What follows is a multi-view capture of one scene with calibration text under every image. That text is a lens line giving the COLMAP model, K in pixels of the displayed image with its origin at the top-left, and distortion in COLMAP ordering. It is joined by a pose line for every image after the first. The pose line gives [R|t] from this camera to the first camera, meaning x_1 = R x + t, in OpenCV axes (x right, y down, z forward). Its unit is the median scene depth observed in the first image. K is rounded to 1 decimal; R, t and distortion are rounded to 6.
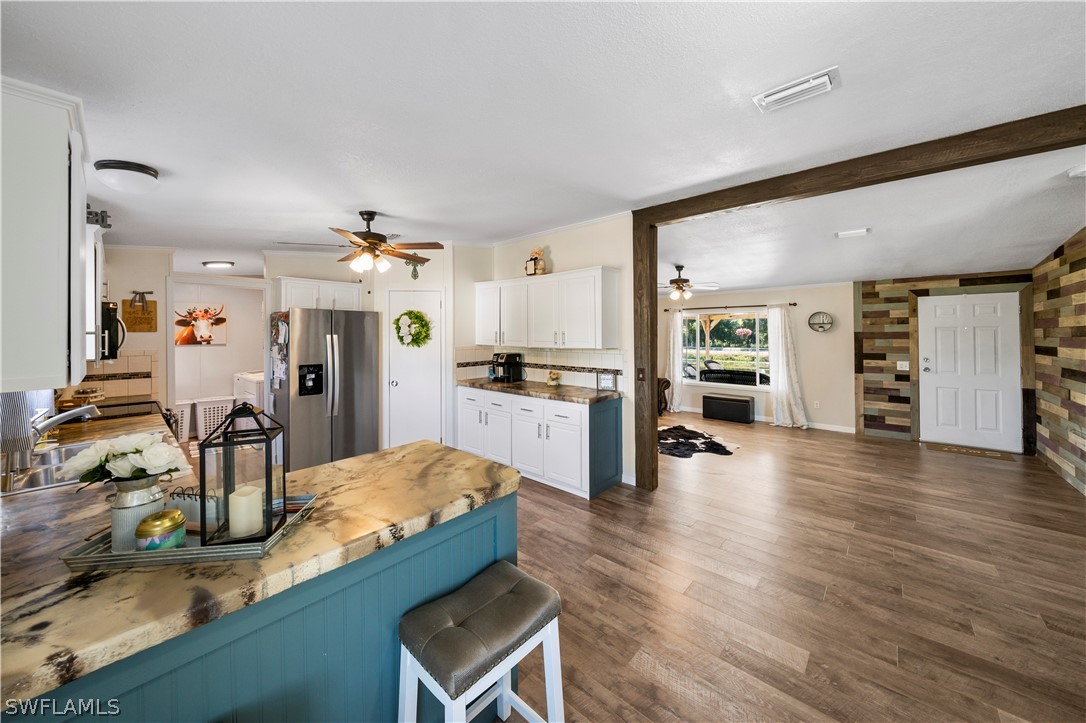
lens RADIAL K [[375.5, 0, 565.1], [0, 375.5, 331.8], [0, 0, 1]] dist [-0.008044, 0.000008]
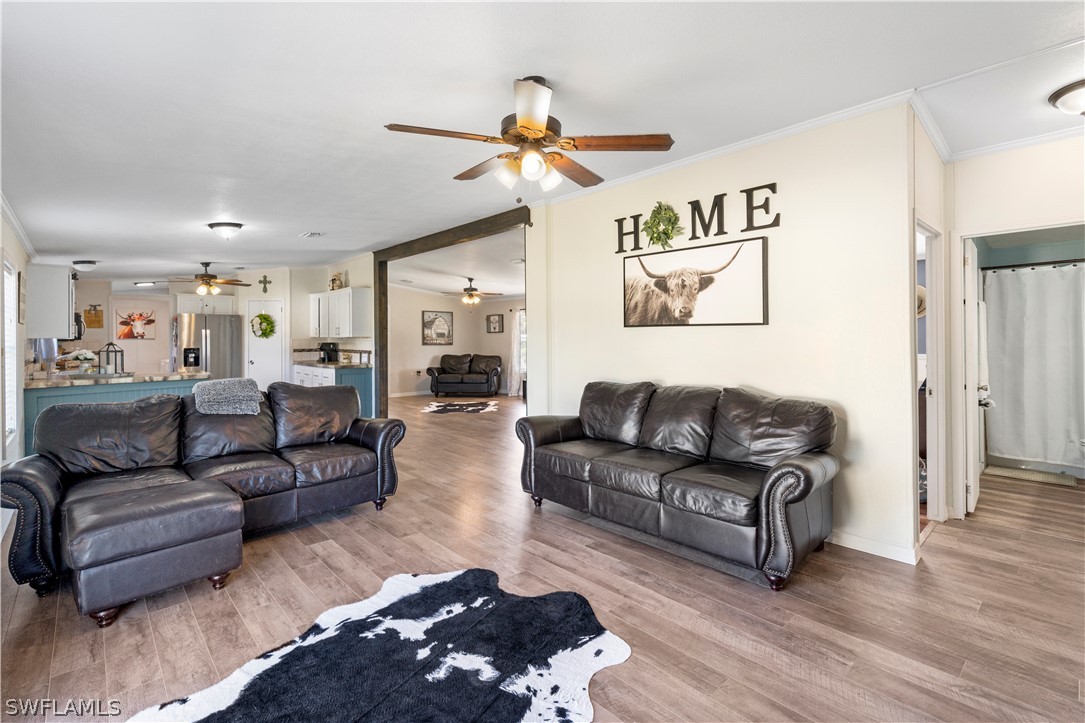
lens RADIAL K [[476.8, 0, 568.4], [0, 476.8, 332.4], [0, 0, 1]] dist [-0.002488, -0.000412]
pose [[0.996578, -0.004143, -0.082559, 0.818340], [0.003980, 0.999990, -0.002136, 0.022206], [0.082567, 0.001800, 0.996584, -0.674888]]
